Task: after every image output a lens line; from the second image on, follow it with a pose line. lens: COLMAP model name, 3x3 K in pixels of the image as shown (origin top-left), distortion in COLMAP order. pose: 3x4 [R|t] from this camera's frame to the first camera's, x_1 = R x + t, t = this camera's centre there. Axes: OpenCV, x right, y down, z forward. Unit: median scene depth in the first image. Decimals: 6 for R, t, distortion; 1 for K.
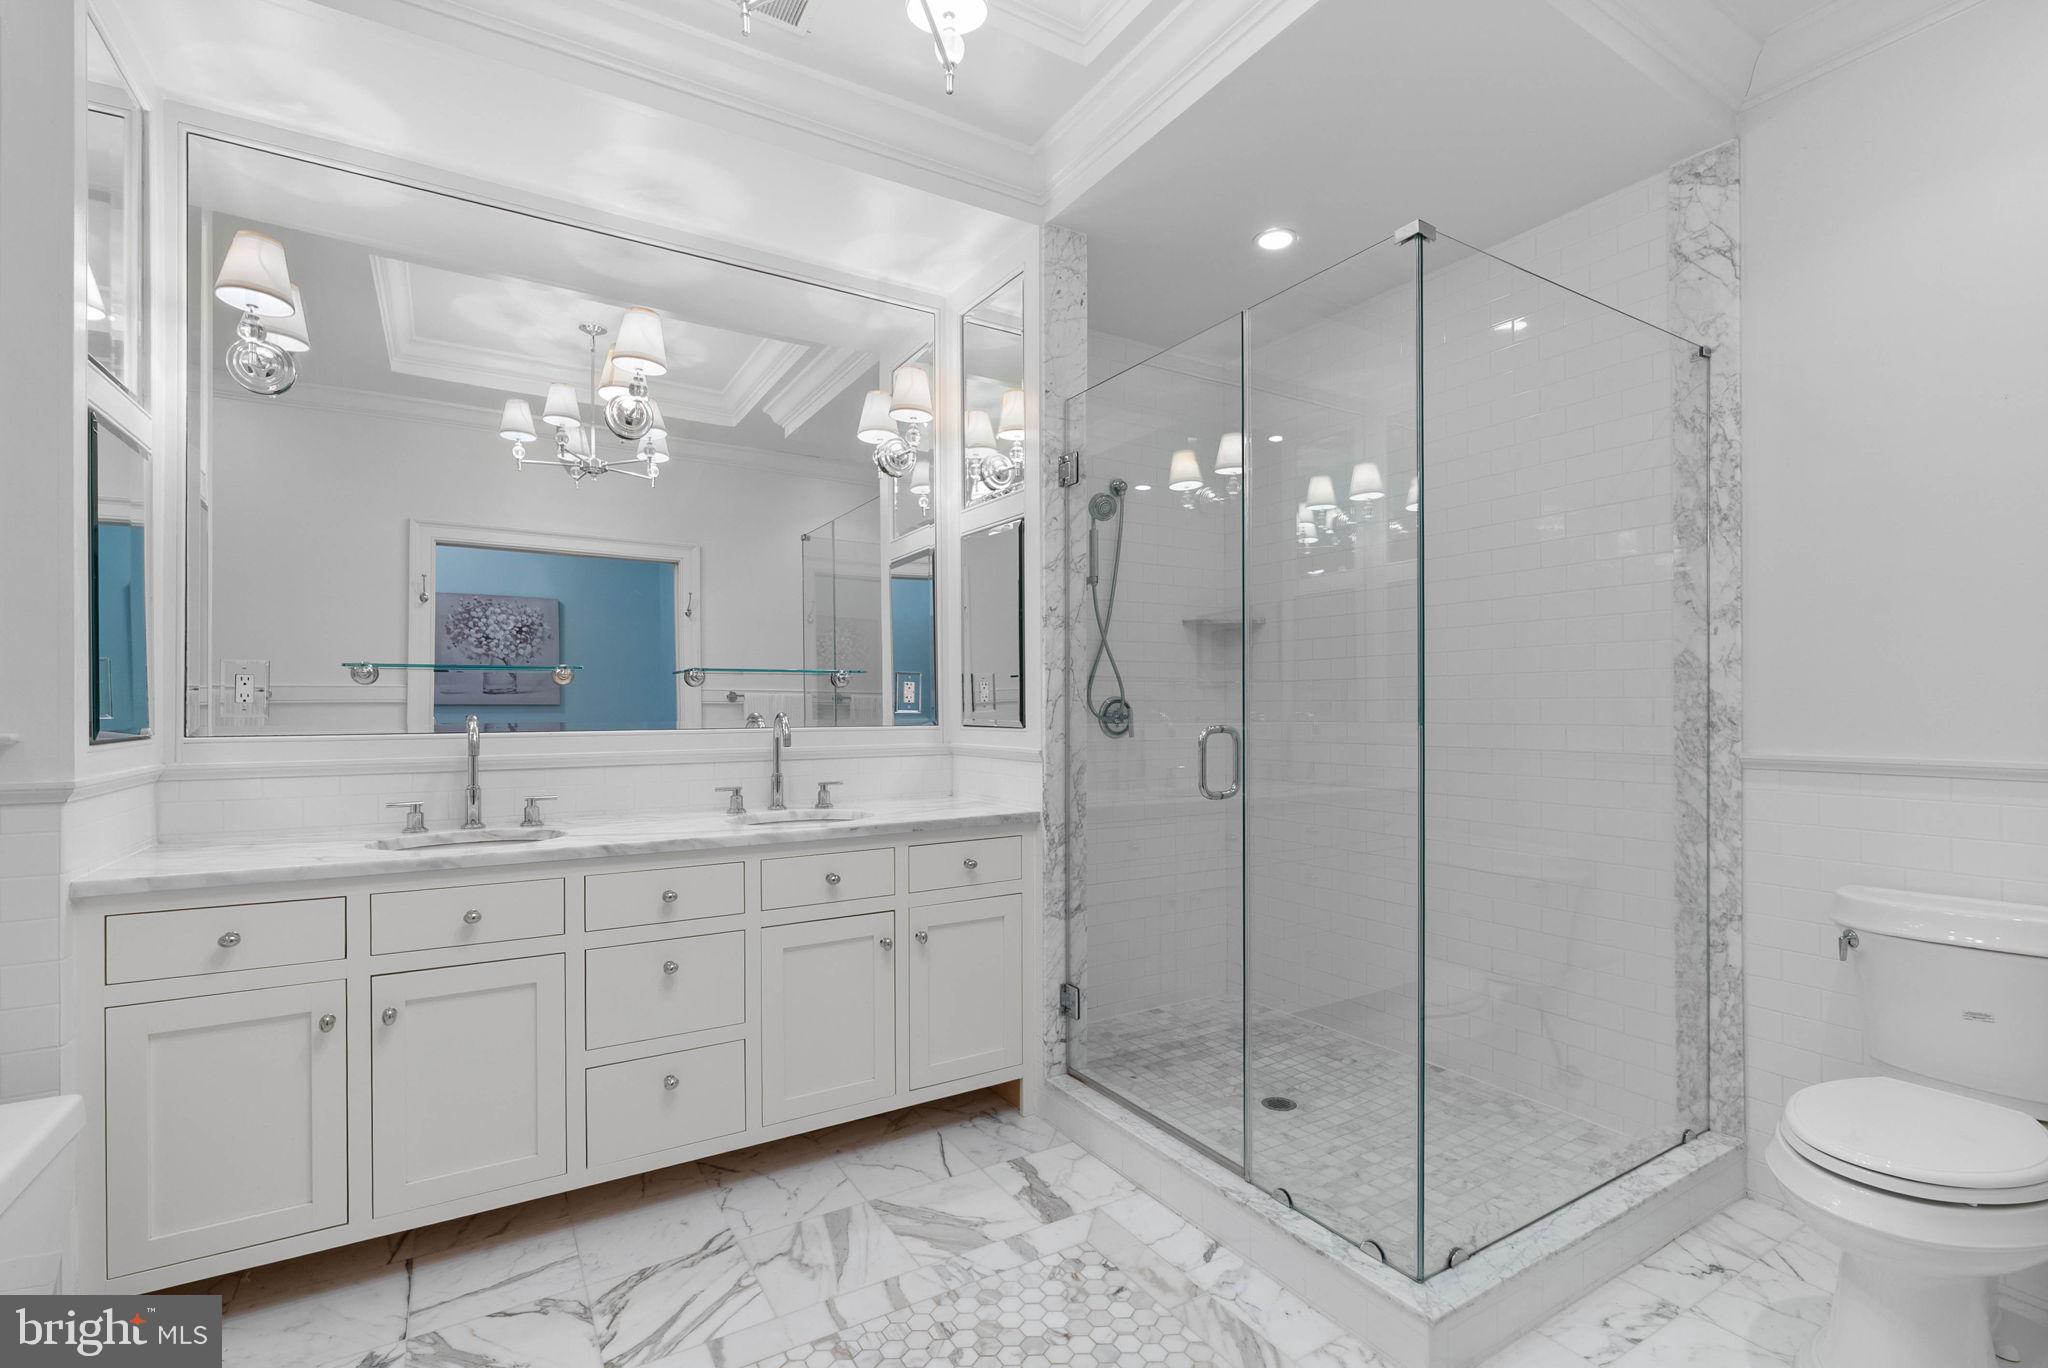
lens RADIAL K [[930.9, 0, 1028.7], [0, 930.9, 700.9], [0, 0, 1]] dist [-0.017832, 0.007195]
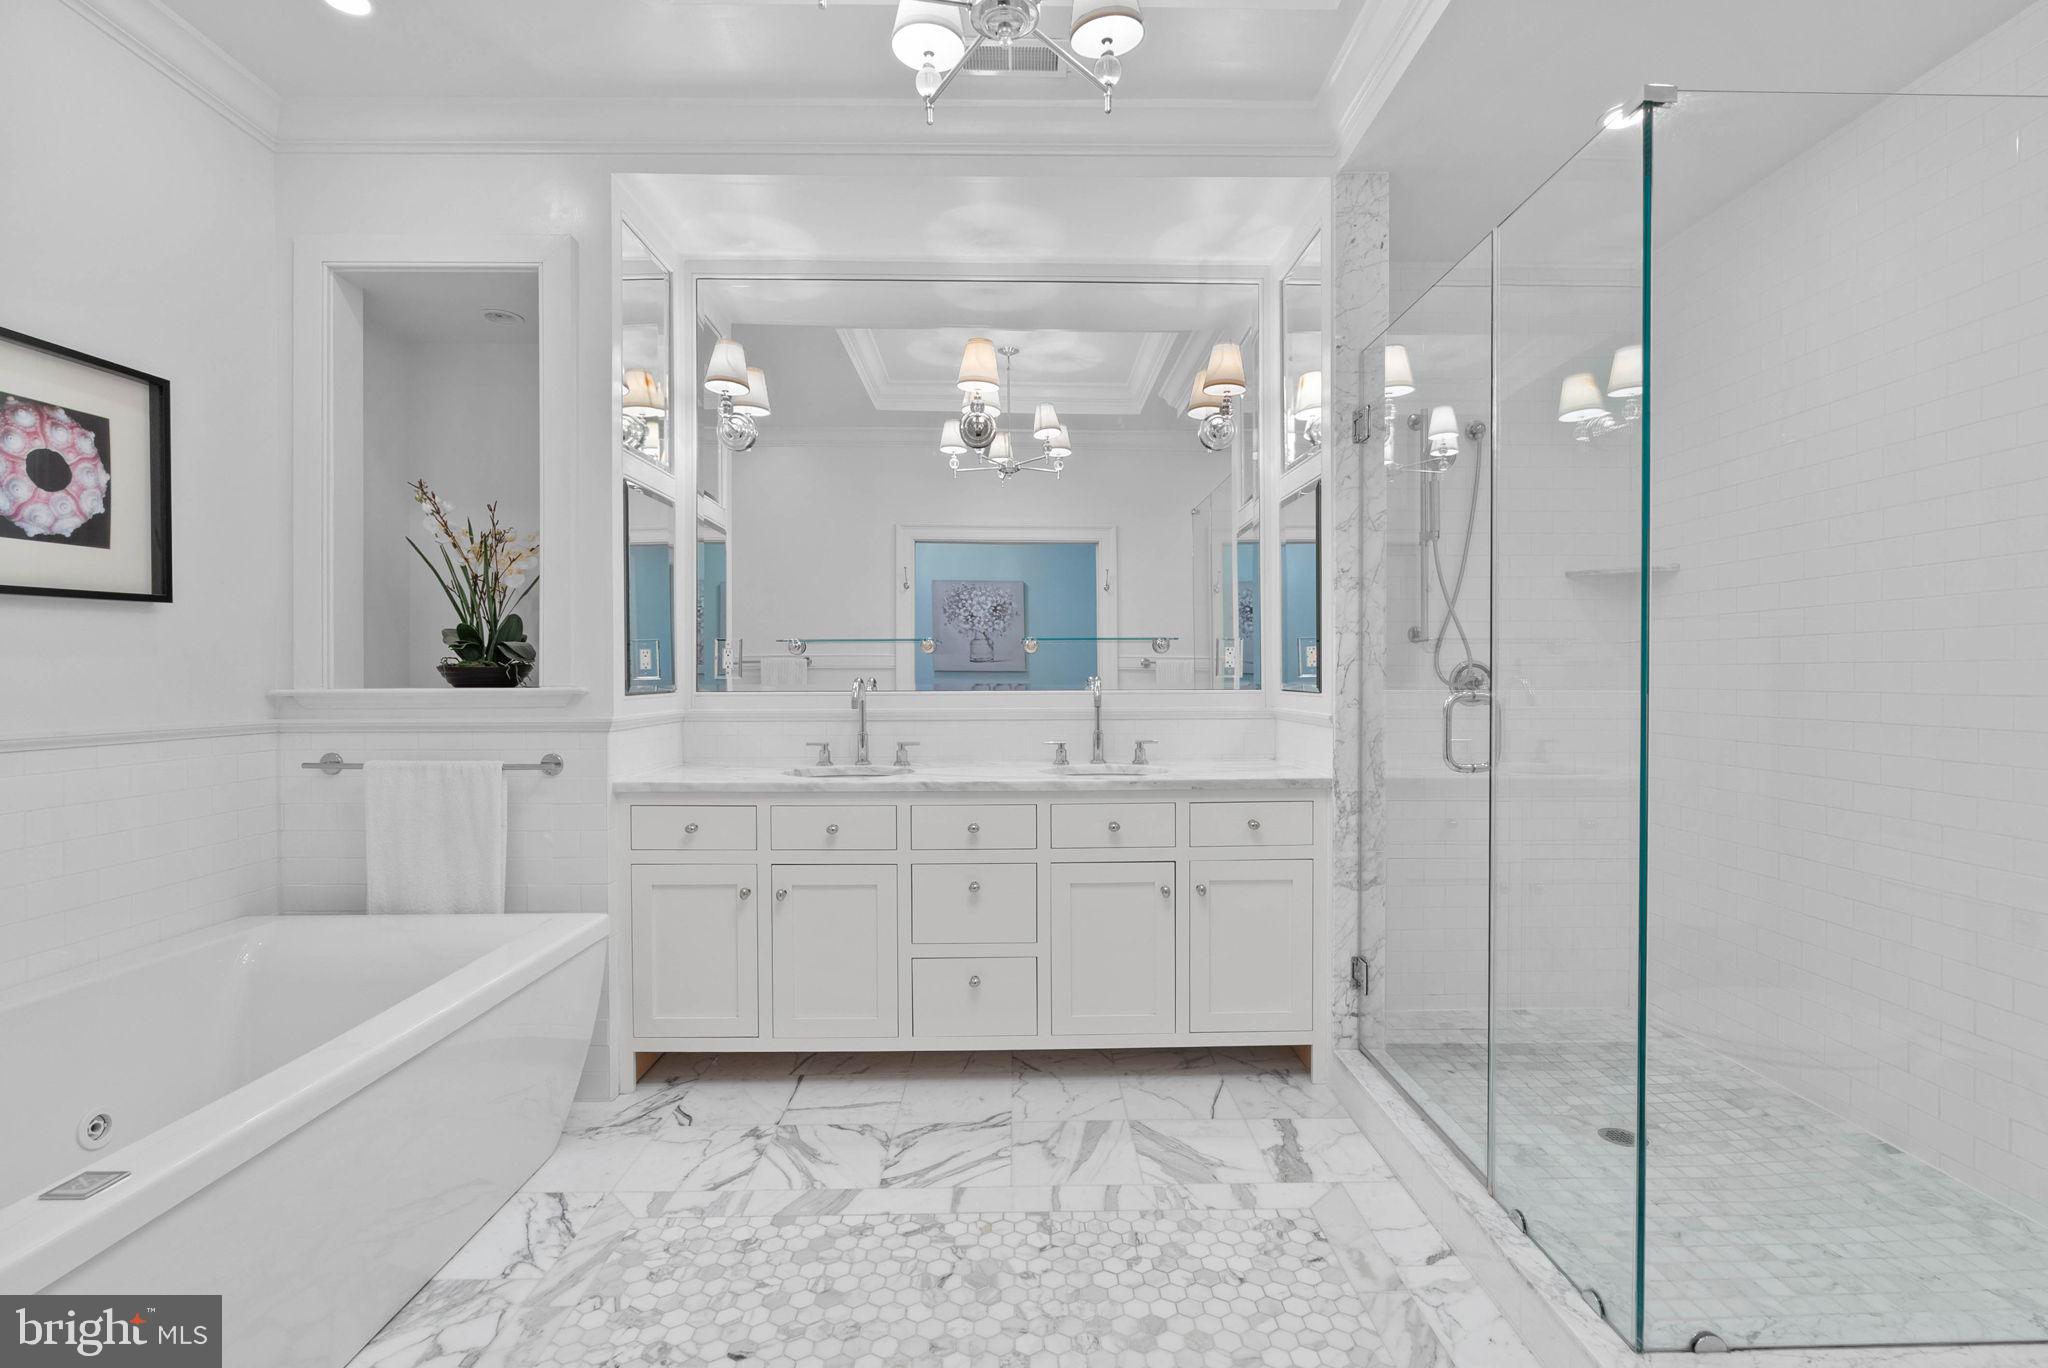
lens RADIAL K [[919.9, 0, 1028.0], [0, 919.9, 679.1], [0, 0, 1]] dist [-0.014461, 0.003637]
pose [[0.860923, 0.003720, -0.508721, 0.258850], [0.002910, 0.999921, 0.012237, 0.001917], [0.508727, -0.012015, 0.860844, 0.005574]]
